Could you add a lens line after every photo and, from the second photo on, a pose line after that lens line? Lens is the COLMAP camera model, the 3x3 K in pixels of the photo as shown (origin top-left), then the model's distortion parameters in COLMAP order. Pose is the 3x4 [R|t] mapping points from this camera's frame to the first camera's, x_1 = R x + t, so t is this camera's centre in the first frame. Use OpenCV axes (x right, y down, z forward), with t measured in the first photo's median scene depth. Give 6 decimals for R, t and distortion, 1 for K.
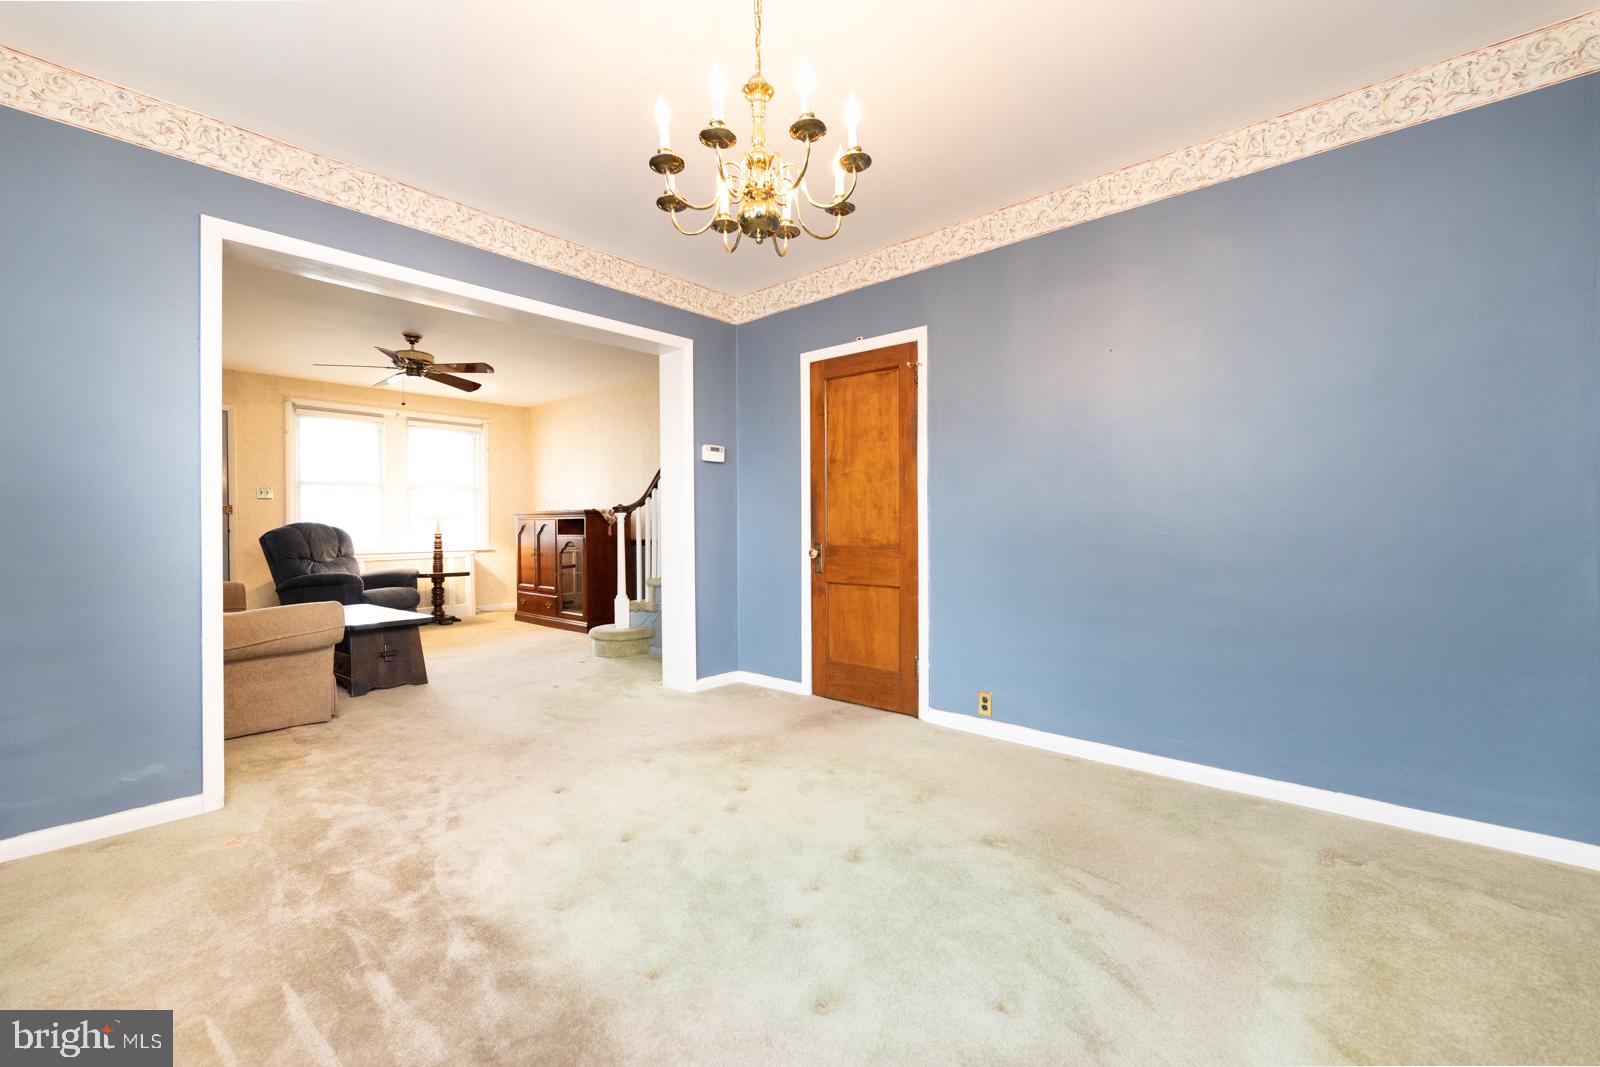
lens RADIAL K [[662.6, 0, 804.2], [0, 662.6, 530.3], [0, 0, 1]] dist [0.003243, -0.000115]
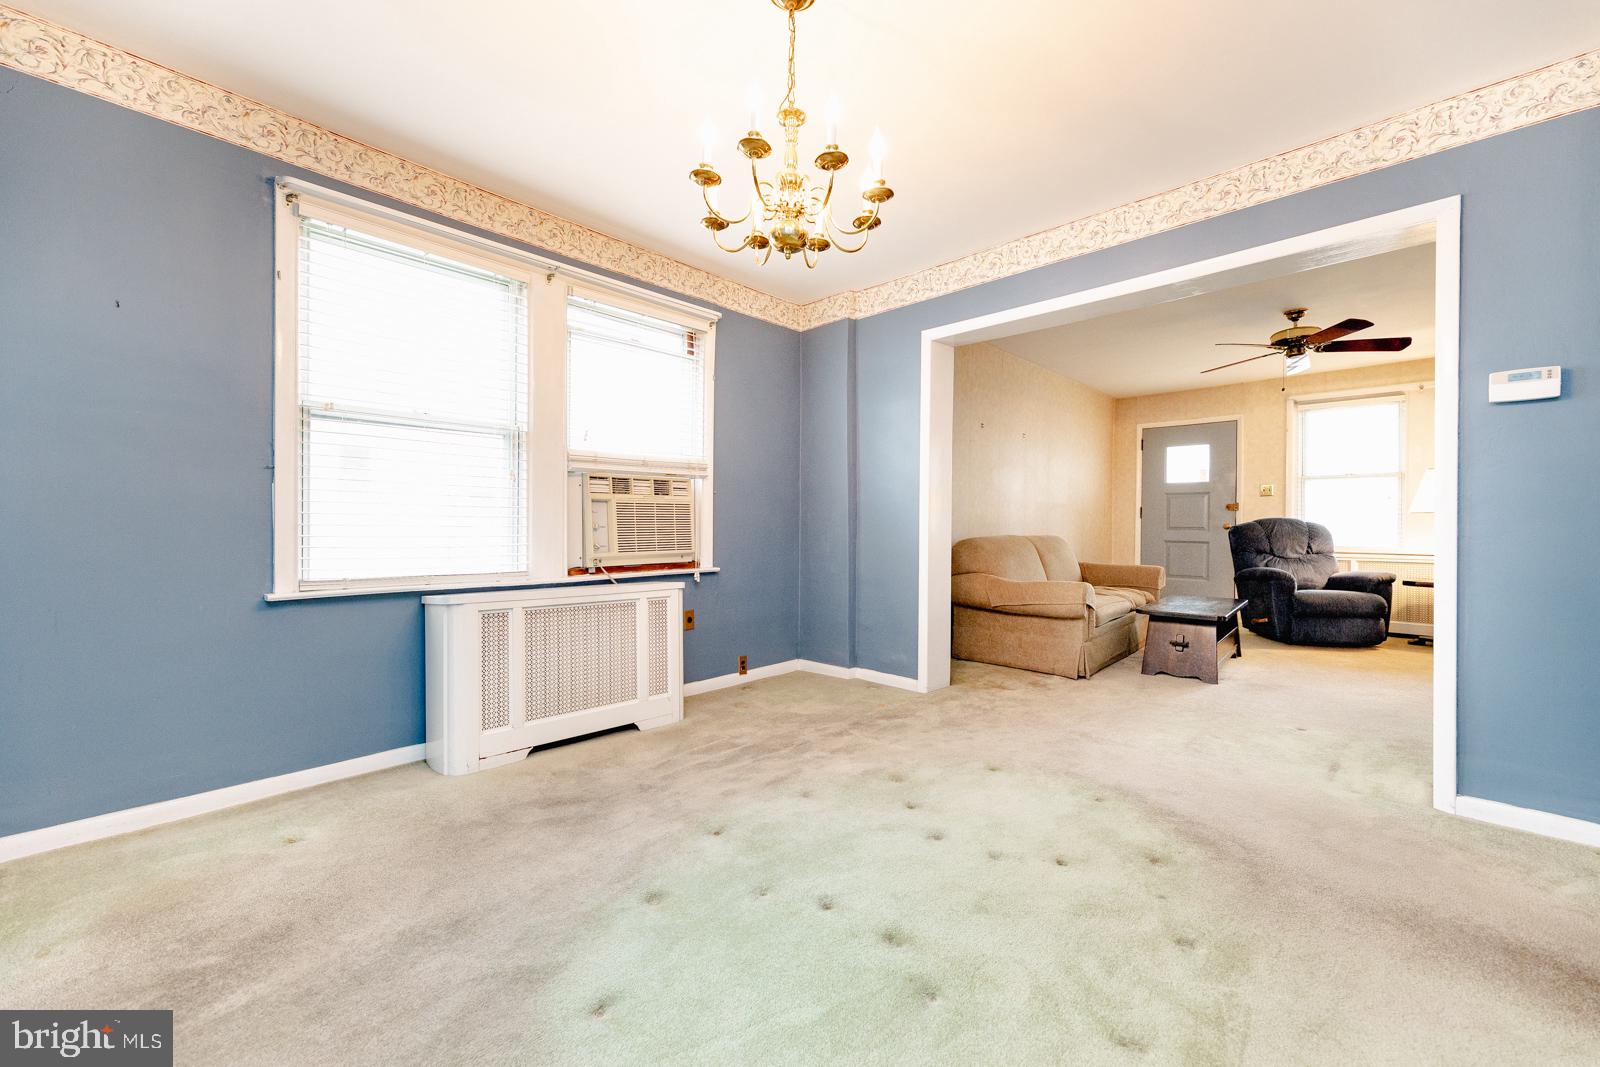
lens RADIAL K [[662.6, 0, 804.4], [0, 662.6, 526.1], [0, 0, 1]] dist [0.003243, -0.000115]
pose [[-0.078280, 0.011014, -0.996871, 0.636923], [-0.012544, 0.999849, 0.012032, -0.004489], [0.996852, 0.013446, -0.078130, 0.698728]]
